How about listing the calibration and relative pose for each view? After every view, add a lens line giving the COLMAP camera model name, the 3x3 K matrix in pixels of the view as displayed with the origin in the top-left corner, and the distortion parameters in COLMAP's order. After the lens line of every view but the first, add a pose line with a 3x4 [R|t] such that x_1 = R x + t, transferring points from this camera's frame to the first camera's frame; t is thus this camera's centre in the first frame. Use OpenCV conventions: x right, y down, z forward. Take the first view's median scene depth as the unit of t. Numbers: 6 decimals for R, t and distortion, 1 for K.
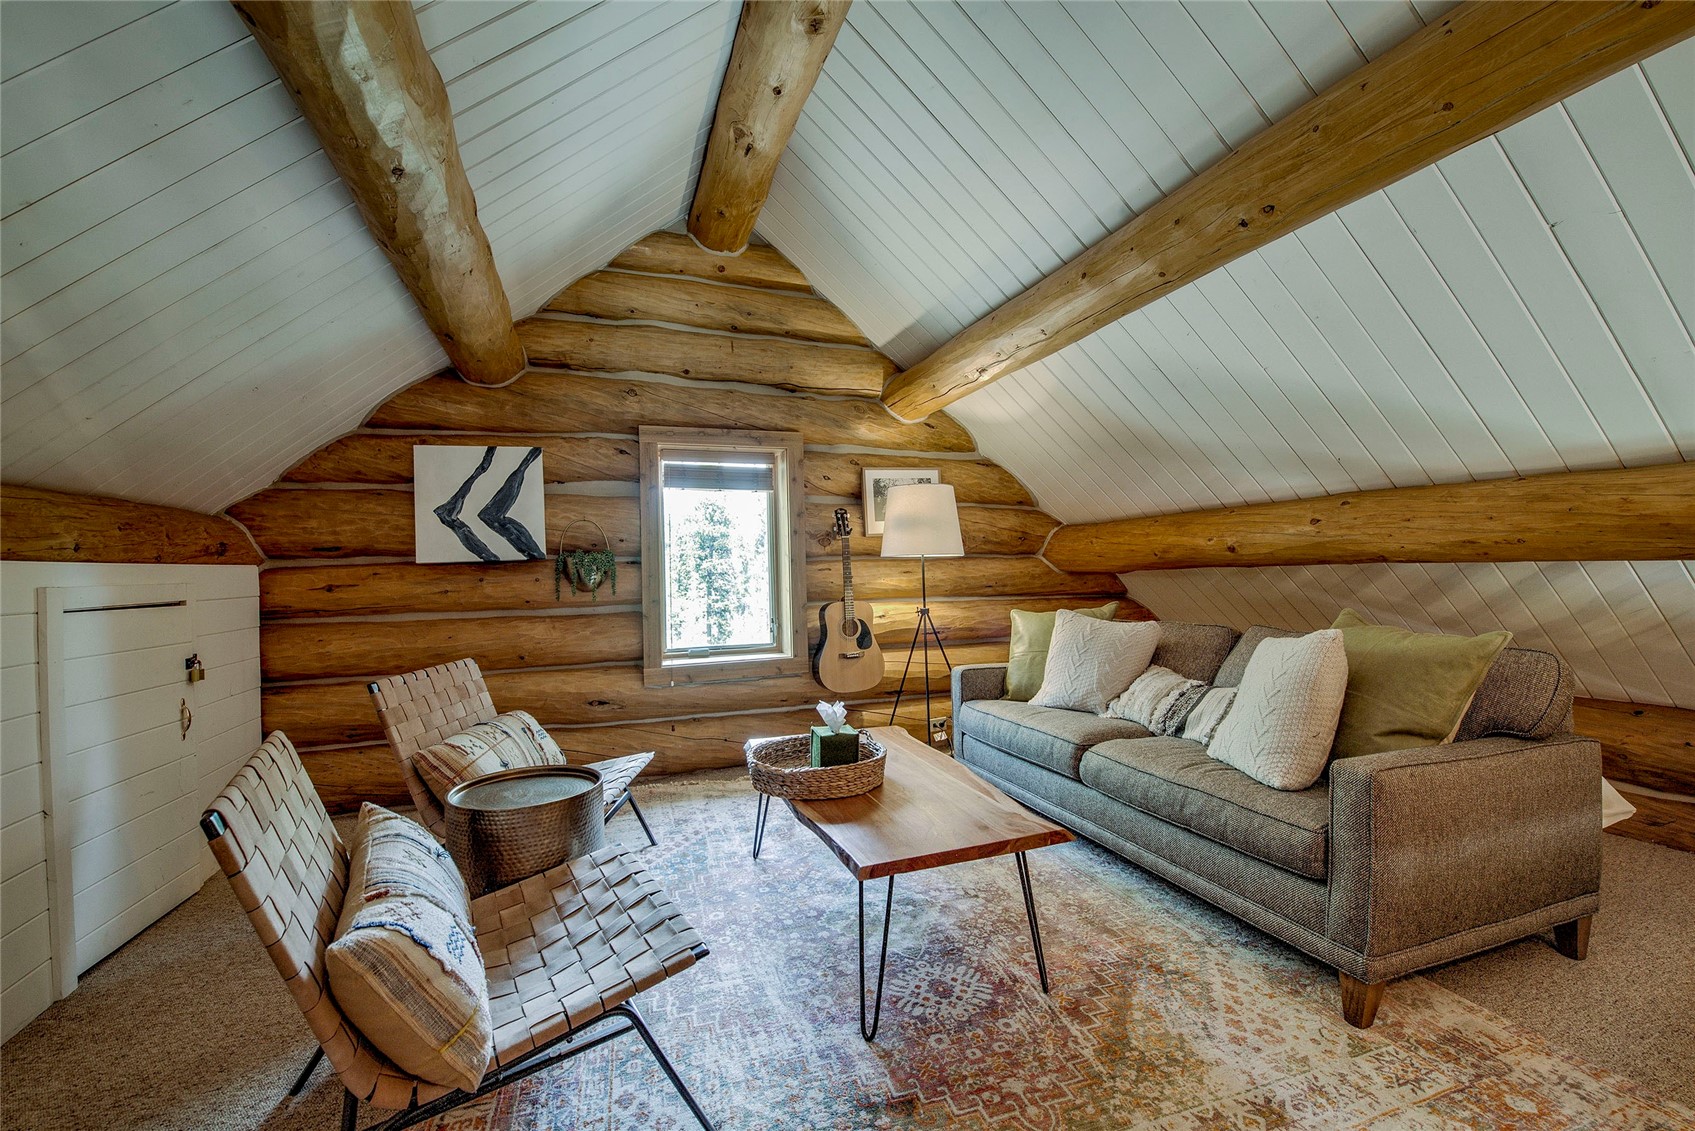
lens RADIAL K [[679.3, 0, 837.0], [0, 679.3, 565.9], [0, 0, 1]] dist [-0.018512, -0.001916]
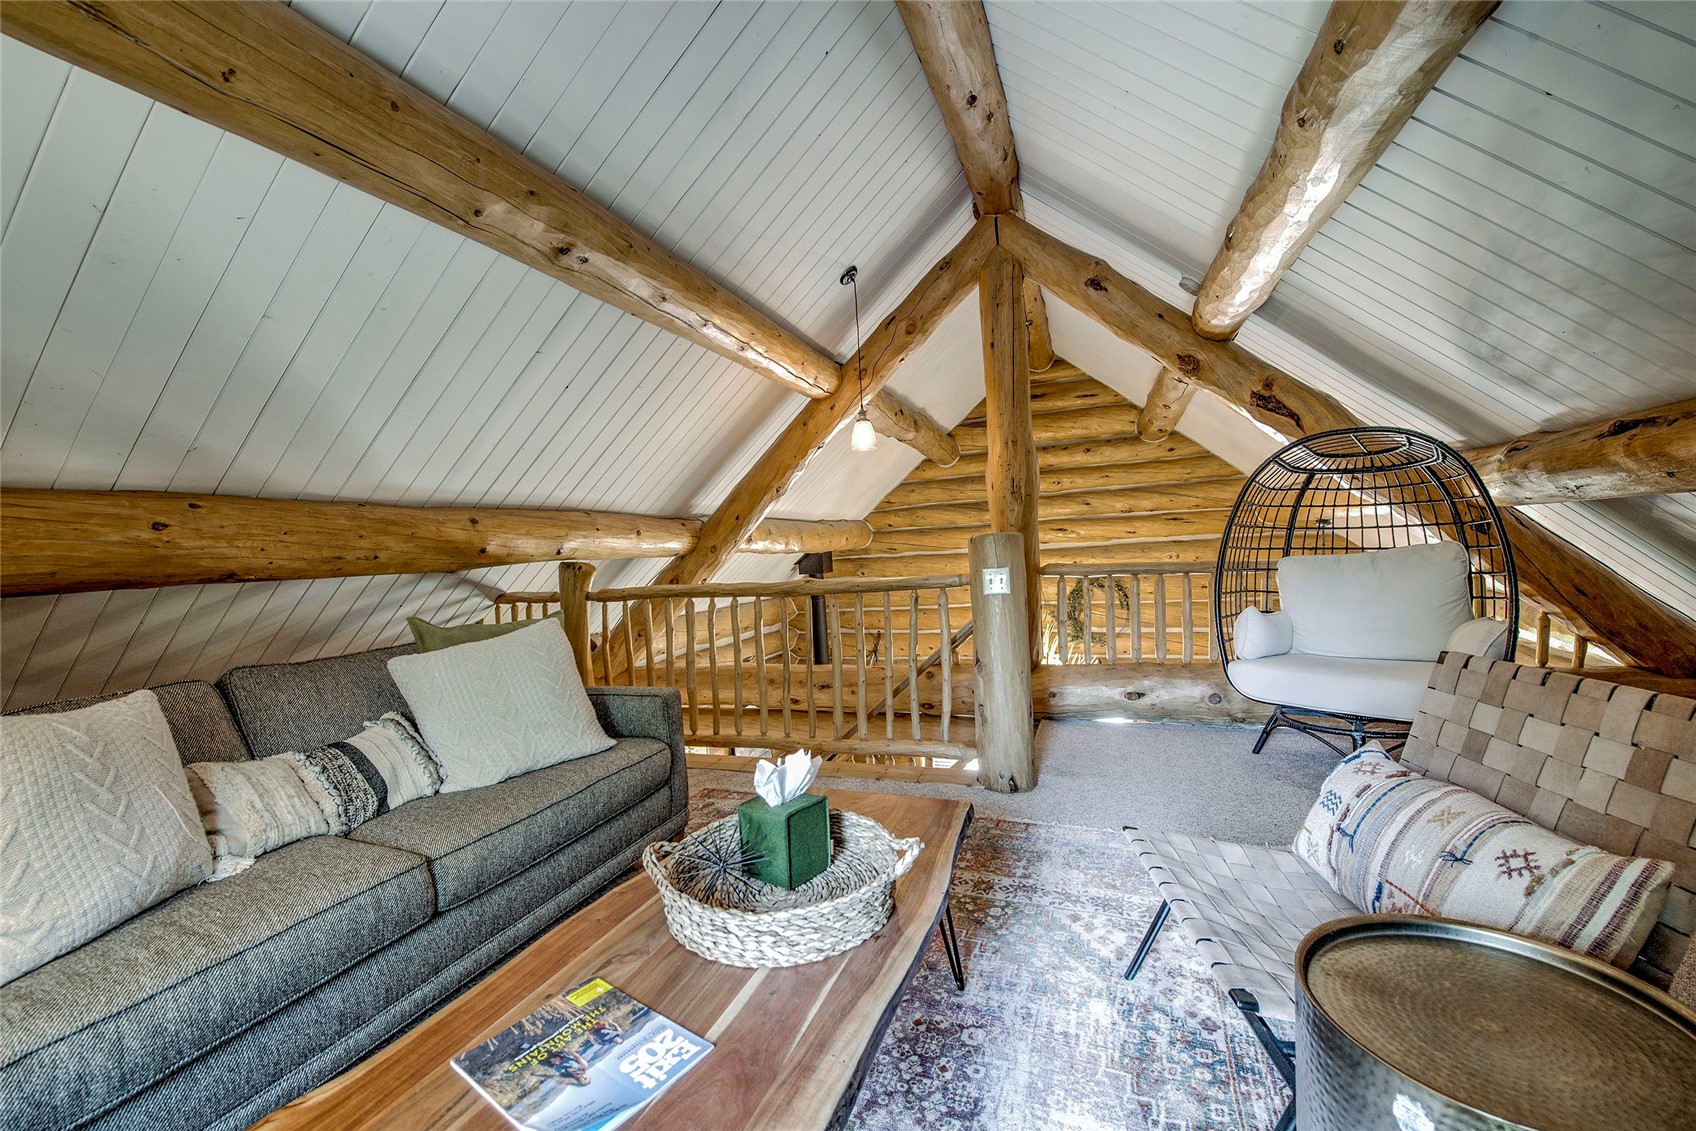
lens RADIAL K [[679.7, 0, 843.5], [0, 679.7, 566.6], [0, 0, 1]] dist [-0.018512, -0.001916]
pose [[-0.765212, 0.043782, 0.642288, -0.342924], [0.065061, 0.997836, 0.009495, 0.019641], [-0.640482, 0.049053, -0.766405, 1.256941]]
